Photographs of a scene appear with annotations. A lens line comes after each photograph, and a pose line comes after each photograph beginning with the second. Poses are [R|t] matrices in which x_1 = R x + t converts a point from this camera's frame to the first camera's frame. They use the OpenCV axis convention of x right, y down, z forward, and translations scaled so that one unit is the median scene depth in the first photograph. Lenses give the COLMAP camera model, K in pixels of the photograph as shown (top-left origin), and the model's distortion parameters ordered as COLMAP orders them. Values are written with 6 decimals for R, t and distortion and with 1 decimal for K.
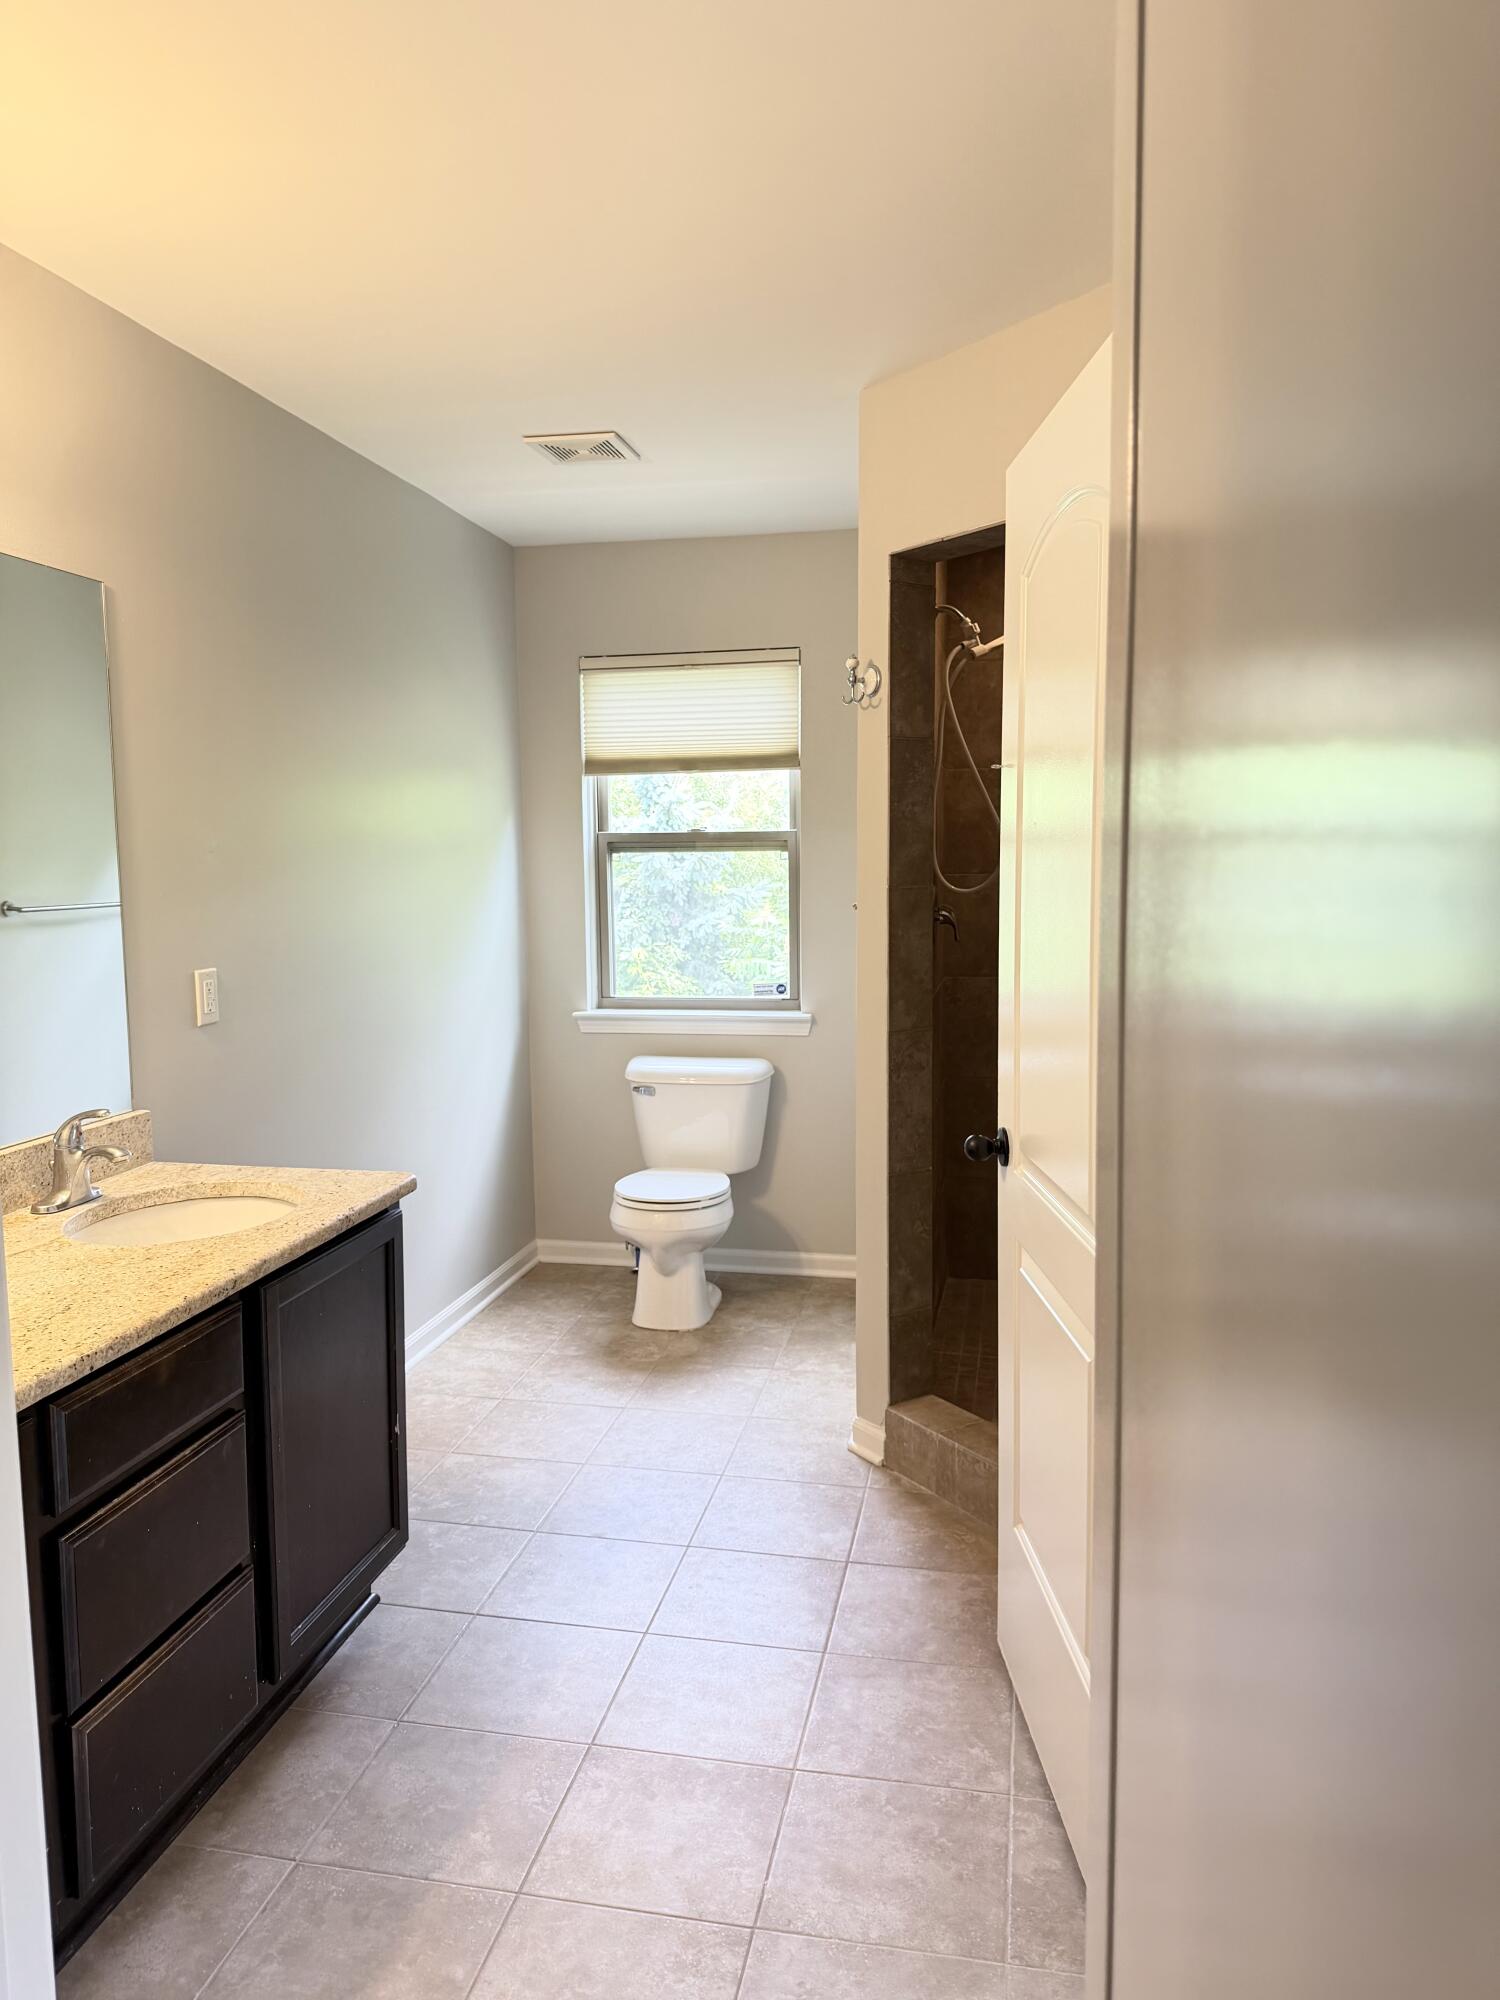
lens RADIAL K [[1406.1, 0, 745.1], [0, 1406.1, 1003.8], [0, 0, 1]] dist [0.098534, -0.127921]
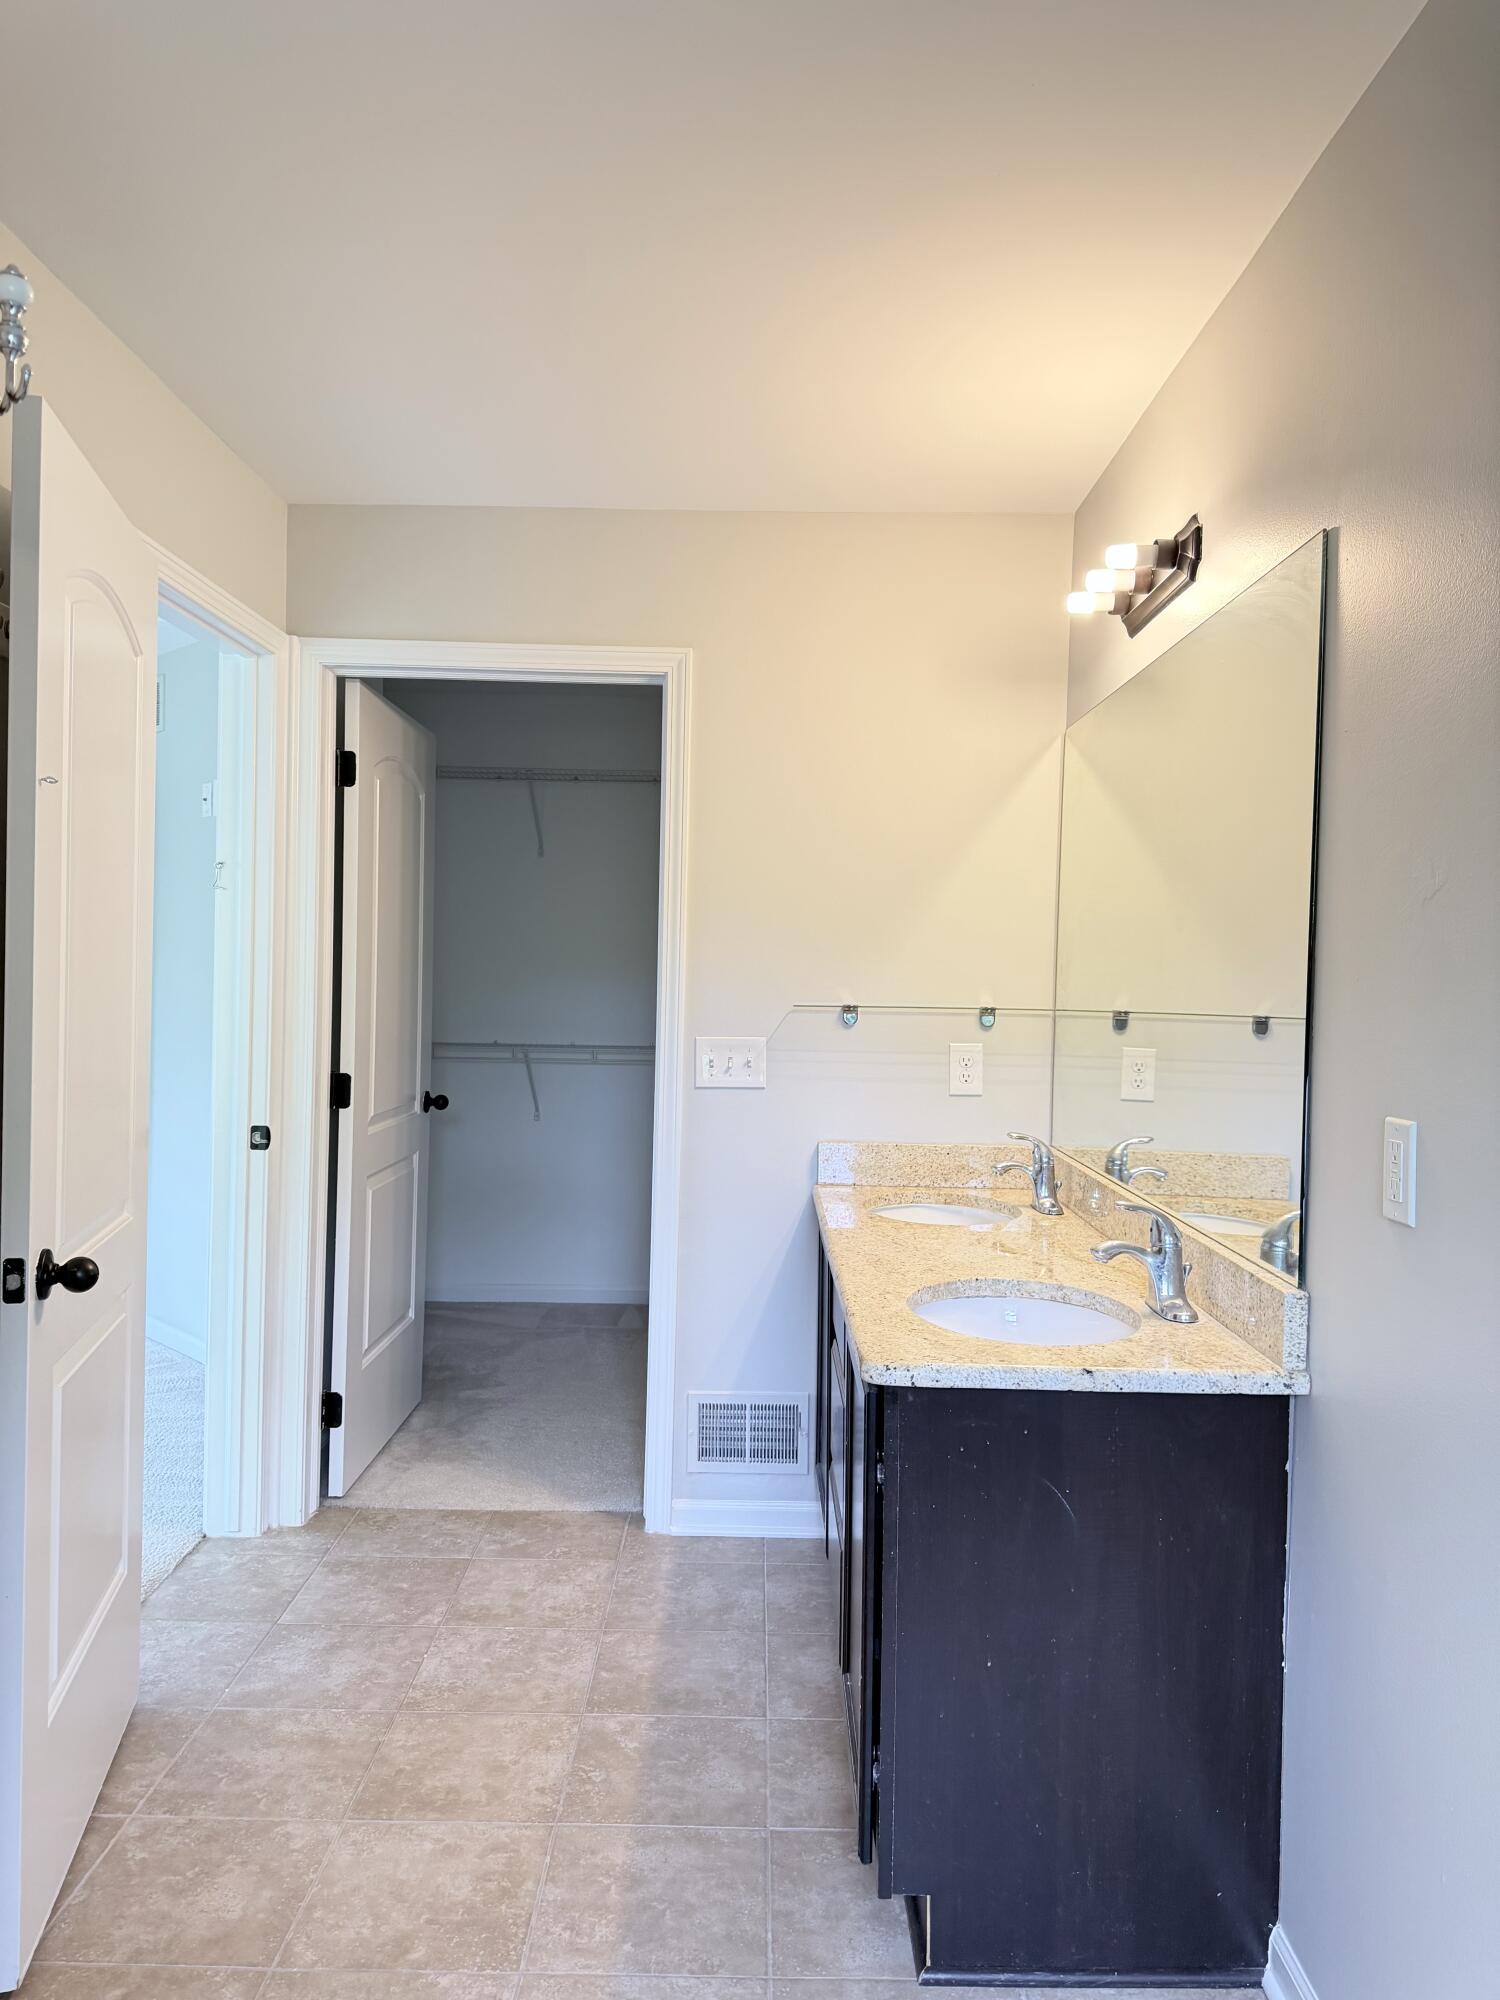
lens RADIAL K [[1406.1, 0, 745.1], [0, 1406.1, 1003.8], [0, 0, 1]] dist [0.098534, -0.127921]
pose [[-0.982688, -0.013706, -0.184759, -0.048875], [-0.036262, 0.992200, 0.119264, -0.163165], [0.181683, 0.123899, -0.975521, 1.982788]]
